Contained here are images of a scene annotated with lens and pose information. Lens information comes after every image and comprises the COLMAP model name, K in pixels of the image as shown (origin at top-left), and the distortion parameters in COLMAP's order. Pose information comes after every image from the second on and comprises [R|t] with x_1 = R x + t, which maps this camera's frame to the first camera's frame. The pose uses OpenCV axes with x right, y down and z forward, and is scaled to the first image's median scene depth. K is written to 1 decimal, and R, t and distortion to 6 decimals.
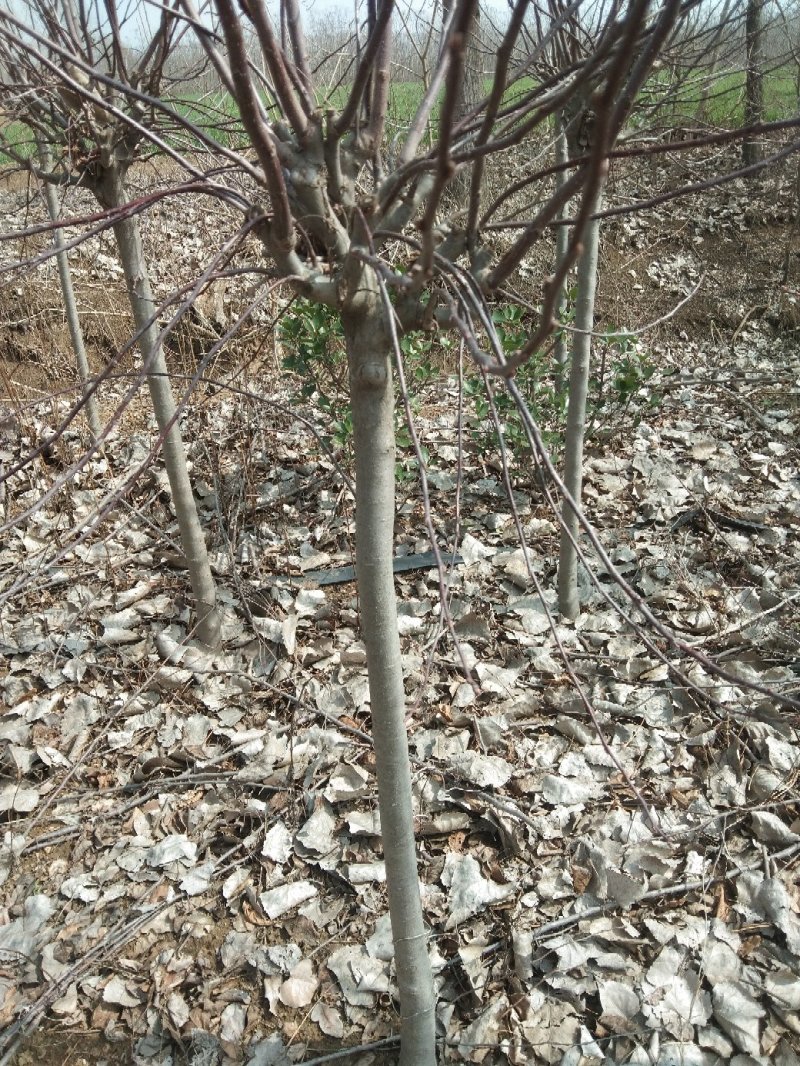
lens RADIAL K [[869.7, 0, 407.8], [0, 869.7, 525.5], [0, 0, 1]] dist [0.046566, -0.117272]
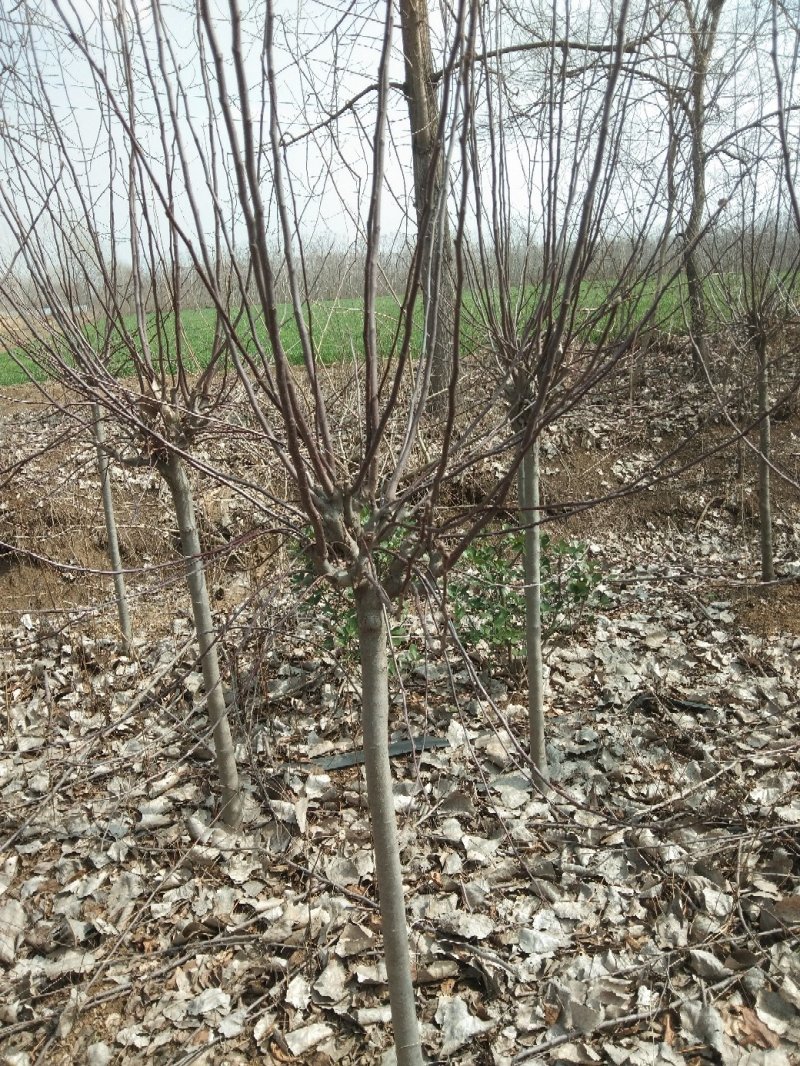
lens RADIAL K [[869.7, 0, 407.8], [0, 869.7, 525.5], [0, 0, 1]] dist [0.046566, -0.117272]
pose [[0.999551, -0.027823, 0.011155, 0.004320], [0.029524, 0.978172, -0.205688, -0.008980], [-0.005189, 0.205925, 0.978554, -0.231280]]
